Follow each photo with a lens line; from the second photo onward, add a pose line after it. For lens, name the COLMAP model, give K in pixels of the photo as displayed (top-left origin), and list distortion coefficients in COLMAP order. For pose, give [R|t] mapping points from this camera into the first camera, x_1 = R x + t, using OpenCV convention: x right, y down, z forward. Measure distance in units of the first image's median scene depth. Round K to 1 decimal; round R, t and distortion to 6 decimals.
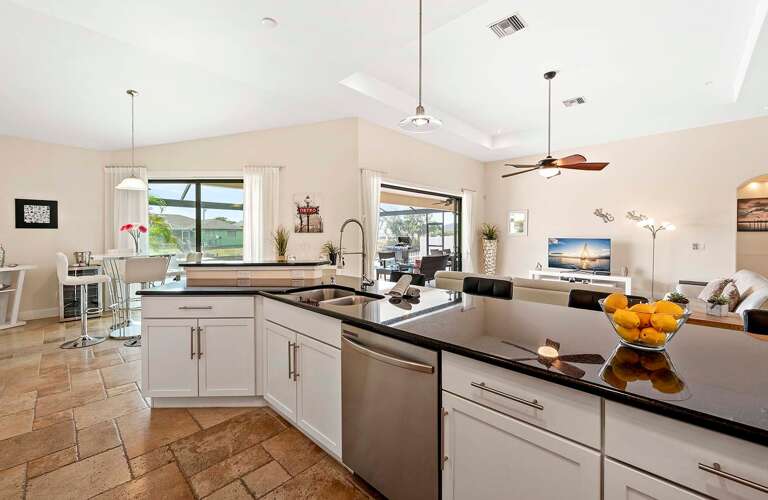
lens RADIAL K [[320.1, 0, 379.2], [0, 320.1, 238.9], [0, 0, 1]] dist [-0.001781, 0.000575]
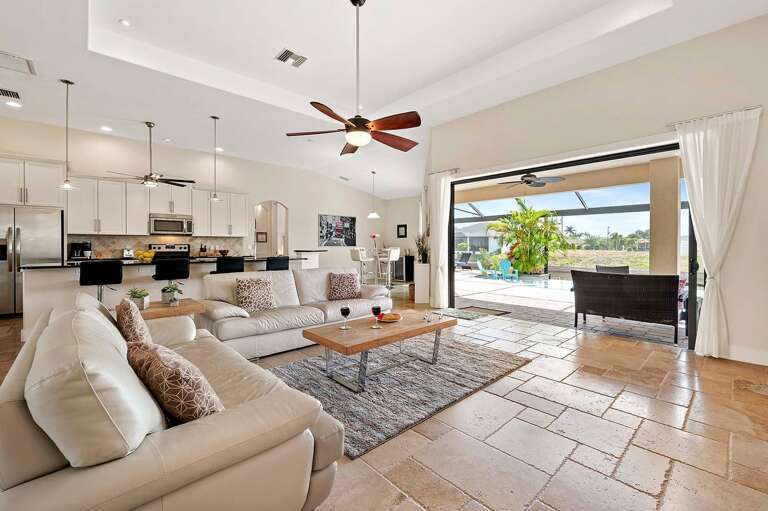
lens RADIAL K [[322.5, 0, 385.3], [0, 322.5, 245.1], [0, 0, 1]] dist [0.017779, 0.000080]
pose [[-0.048949, -0.000150, -0.998801, 0.907470], [-0.012112, 0.999927, 0.000443, 0.014026], [0.998728, 0.012120, -0.048947, 0.808255]]
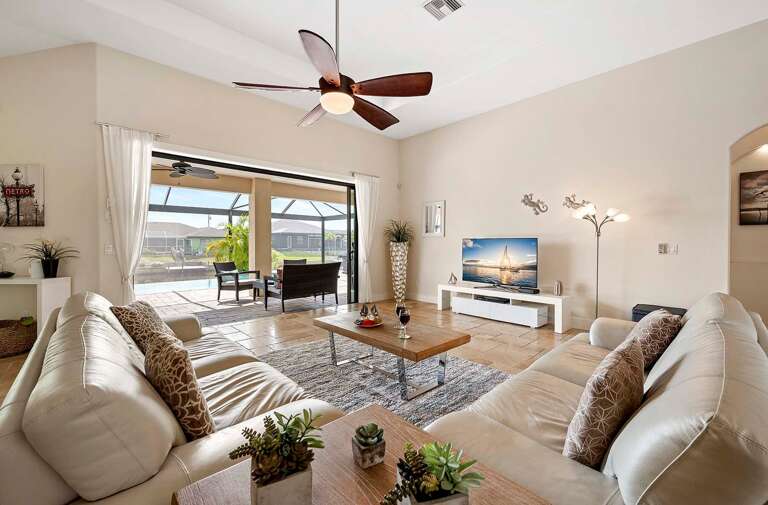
lens RADIAL K [[323.8, 0, 384.2], [0, 323.8, 248.8], [0, 0, 1]] dist [-0.000020, 0.000020]
pose [[0.998902, -0.000365, -0.046840, 0.461627], [0.000483, 0.999997, 0.002508, 0.020372], [0.046839, -0.002528, 0.998899, 0.340794]]
